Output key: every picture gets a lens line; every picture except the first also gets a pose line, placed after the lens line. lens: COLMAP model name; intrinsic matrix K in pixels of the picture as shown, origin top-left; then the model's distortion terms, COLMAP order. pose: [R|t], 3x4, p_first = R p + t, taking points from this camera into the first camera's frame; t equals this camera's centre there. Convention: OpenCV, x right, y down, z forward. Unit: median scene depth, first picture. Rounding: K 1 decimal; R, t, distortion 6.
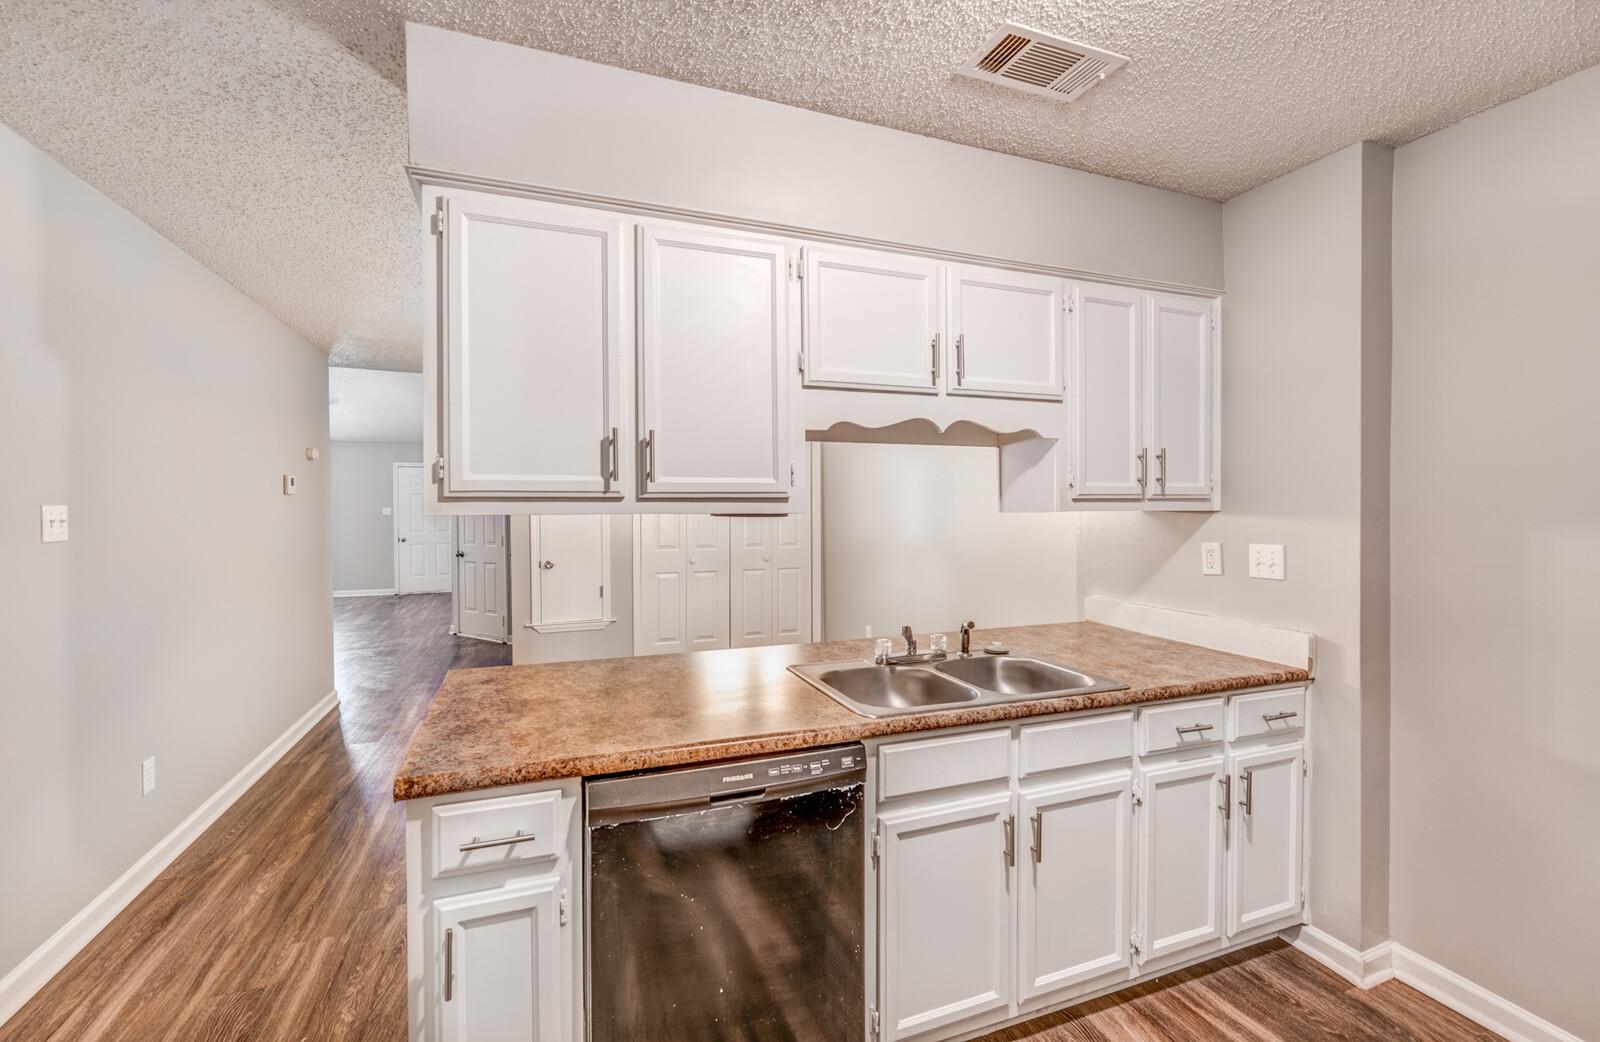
lens RADIAL K [[684.6, 0, 800.0], [0, 684.6, 521.0], [0, 0, 1]] dist [-0.001095, -0.000034]
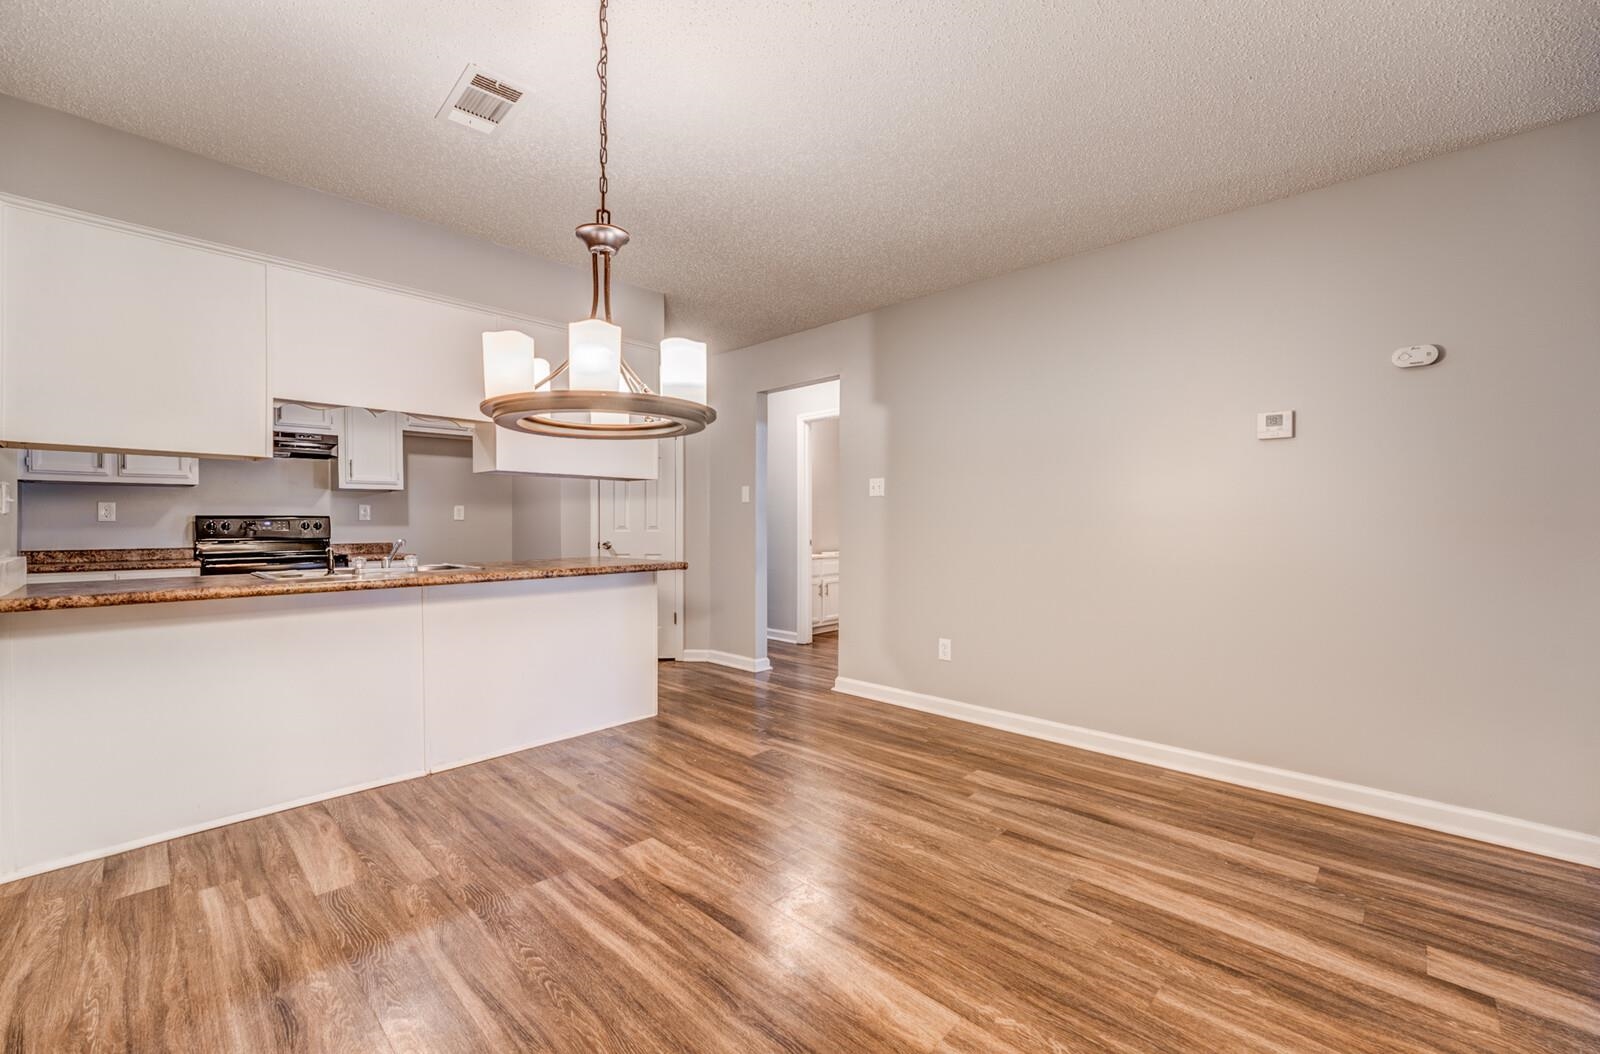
lens RADIAL K [[651.0, 0, 794.0], [0, 651.0, 528.8], [0, 0, 1]] dist [-0.017413, 0.000563]
pose [[-0.905248, 0.005801, -0.424843, -0.025821], [-0.007790, 0.999512, 0.030246, 0.068593], [0.424811, 0.030690, -0.904762, 2.560211]]
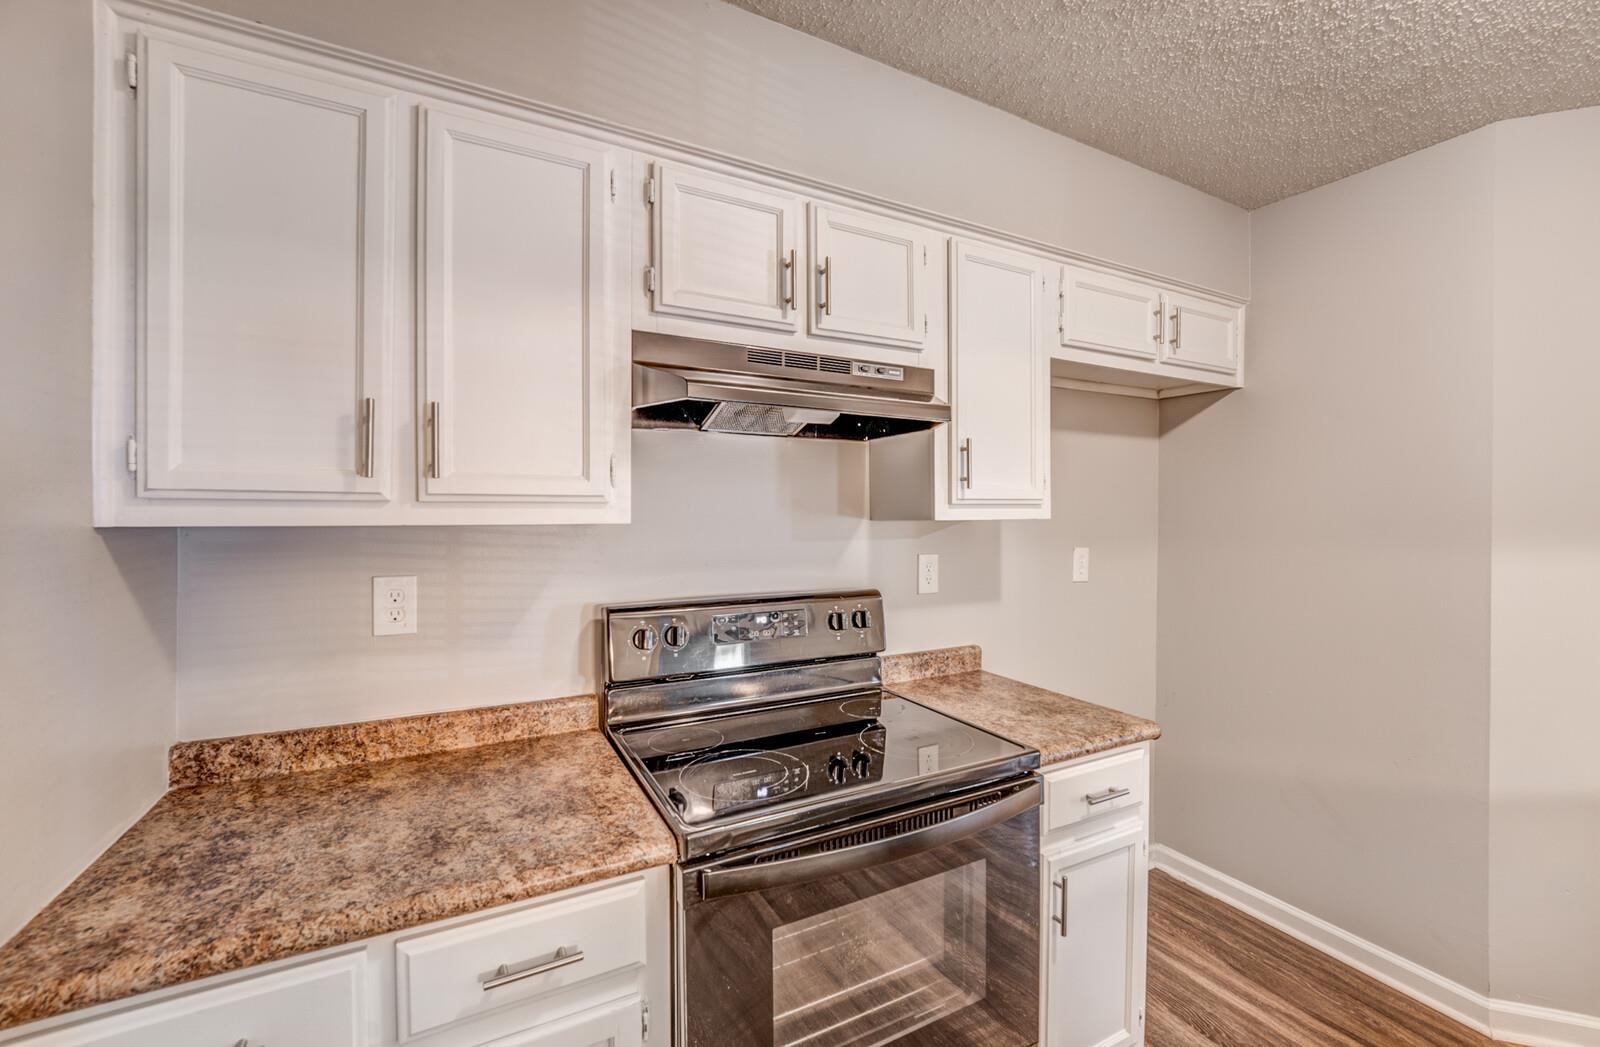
lens RADIAL K [[650.9, 0, 800.0], [0, 650.9, 523.5], [0, 0, 1]] dist [-0.024865, 0.006244]
pose [[-0.992994, -0.000567, -0.118164, 0.678124], [-0.005114, 0.999258, 0.038178, -0.014298], [0.118055, 0.038514, -0.992260, 0.697912]]
